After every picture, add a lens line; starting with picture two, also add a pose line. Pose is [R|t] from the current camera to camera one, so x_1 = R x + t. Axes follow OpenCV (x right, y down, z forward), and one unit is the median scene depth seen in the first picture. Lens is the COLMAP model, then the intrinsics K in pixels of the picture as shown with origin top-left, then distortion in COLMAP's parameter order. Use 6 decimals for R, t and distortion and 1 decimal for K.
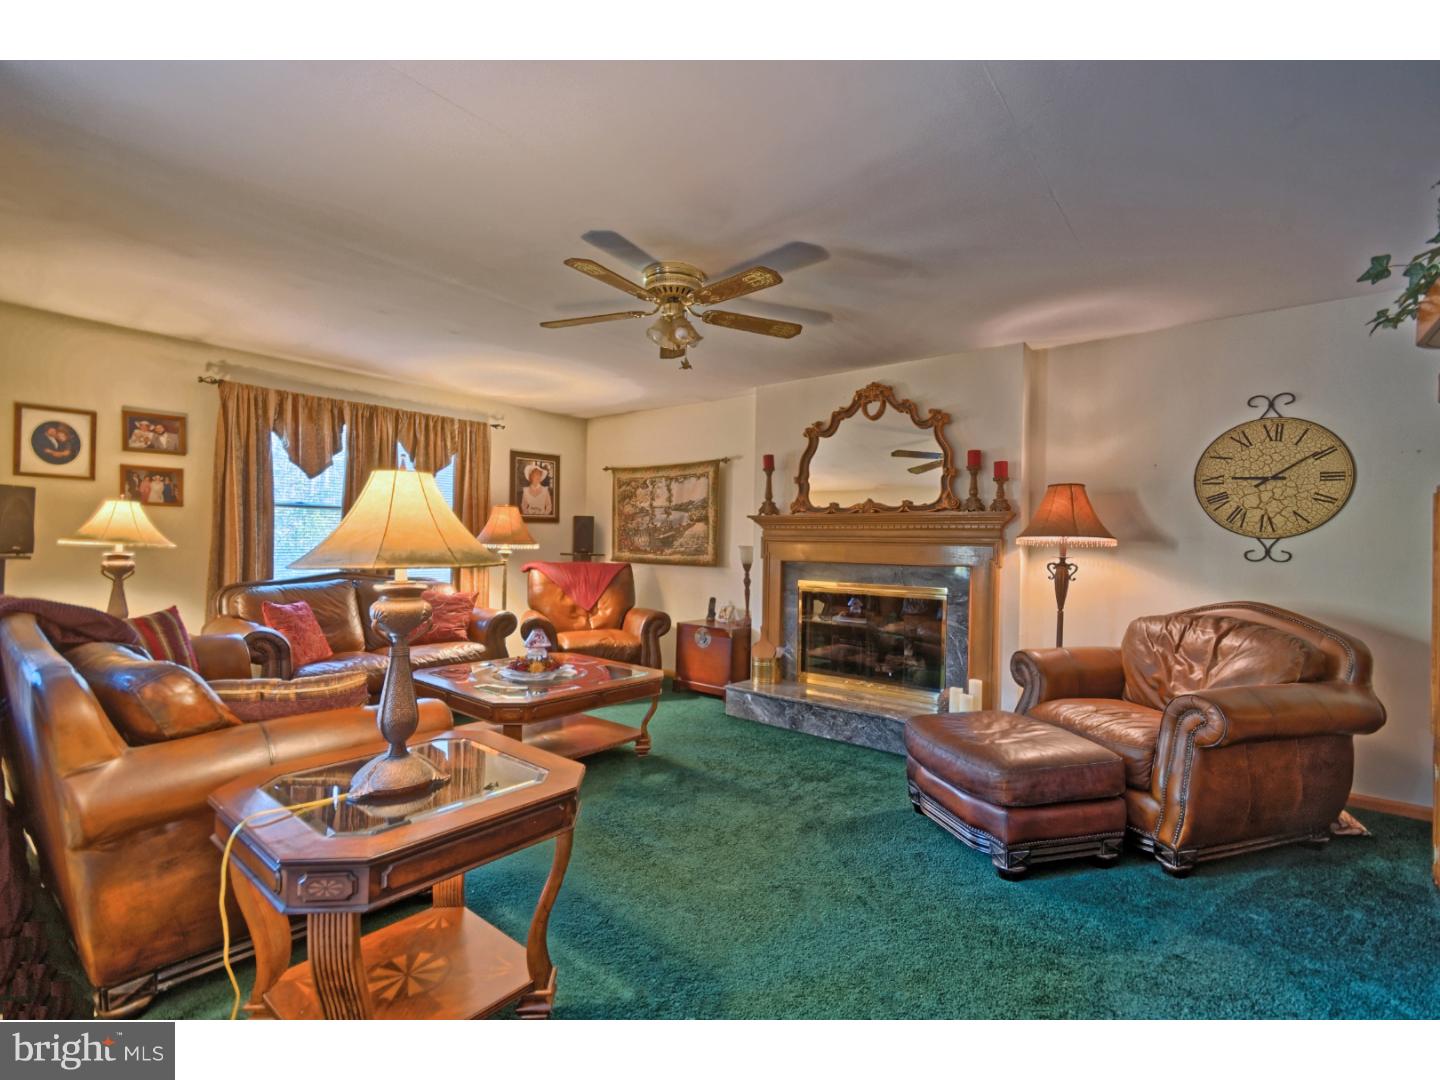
lens RADIAL K [[637.2, 0, 737.6], [0, 637.2, 545.4], [0, 0, 1]] dist [0.003315, 0.000384]
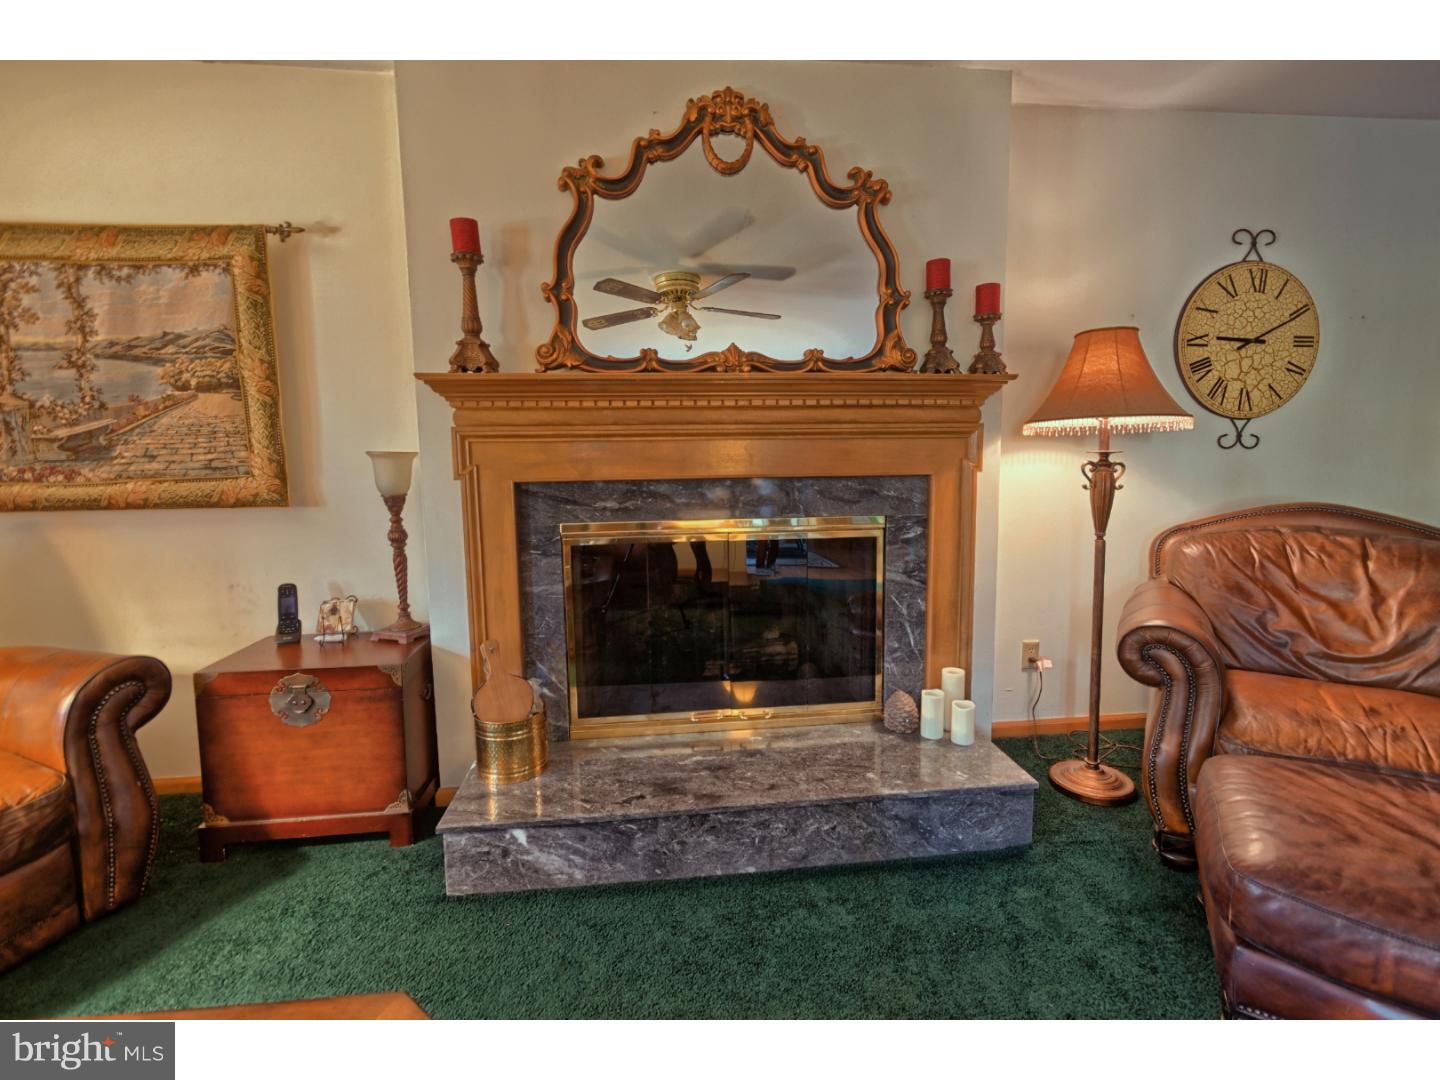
lens RADIAL K [[673.7, 0, 730.5], [0, 673.7, 517.8], [0, 0, 1]] dist [0.001879, 0.000653]
pose [[0.714362, -0.100326, 0.692547, -0.159843], [0.024889, 0.992686, 0.118132, -0.002857], [-0.699334, -0.067152, 0.711634, 0.634887]]
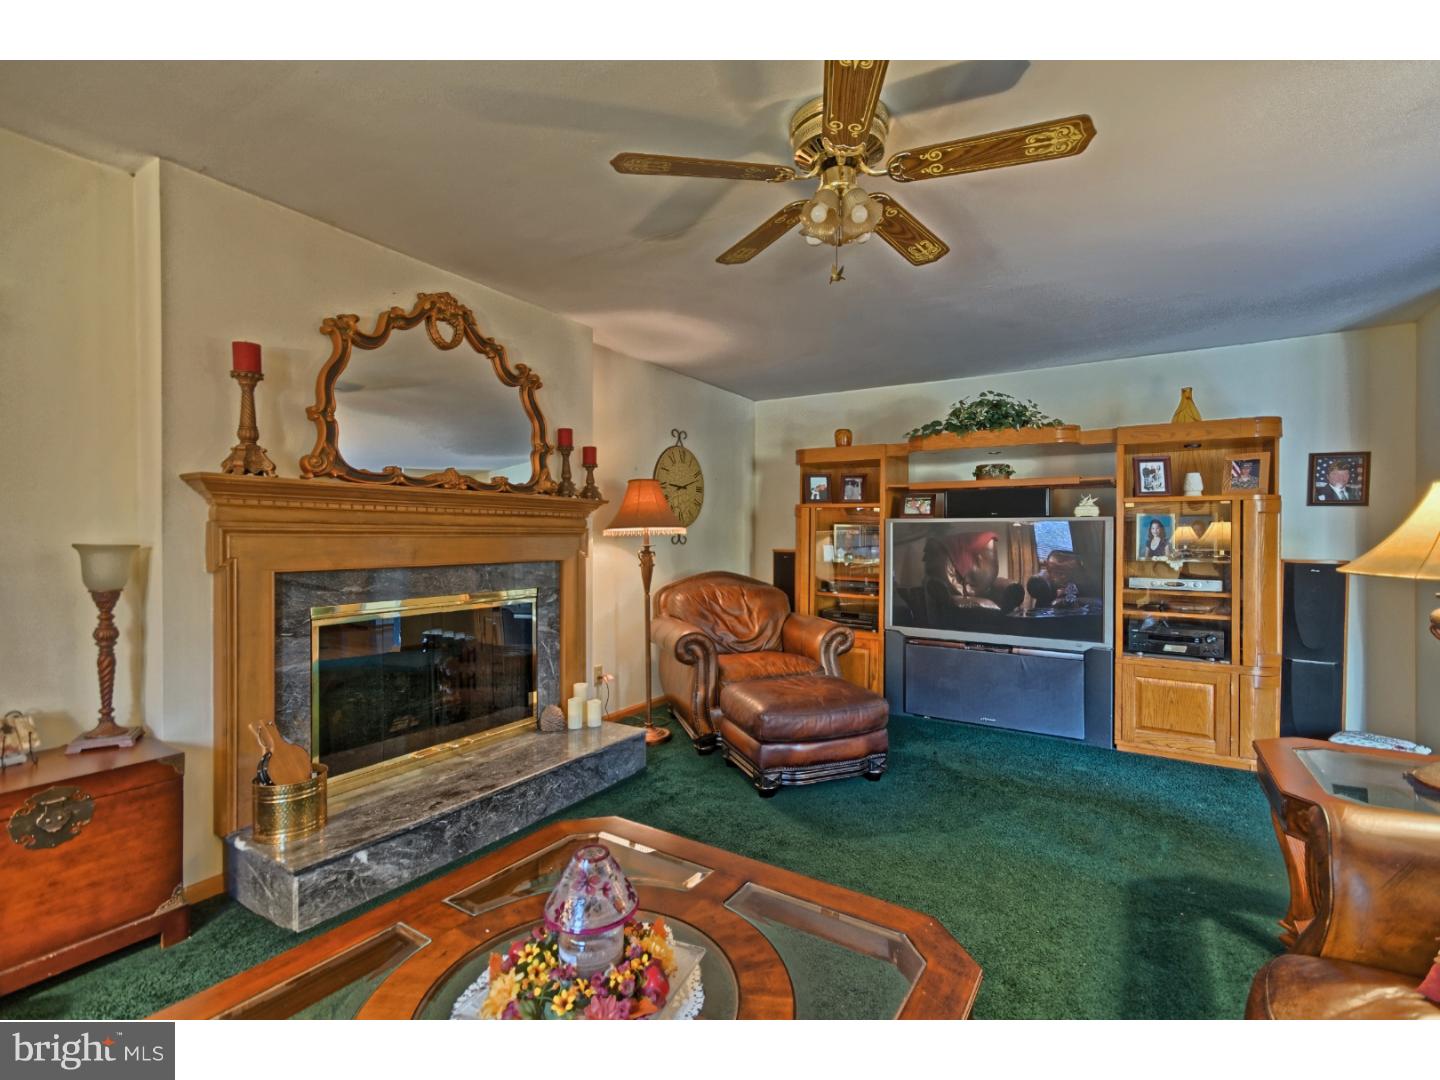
lens RADIAL K [[651.2, 0, 735.9], [0, 651.2, 534.5], [0, 0, 1]] dist [-0.001861, -0.000162]
pose [[-0.109630, -0.016078, 0.993842, -0.505945], [-0.003264, 0.999870, 0.015816, -0.015332], [-0.993967, -0.001510, -0.109668, 0.782871]]
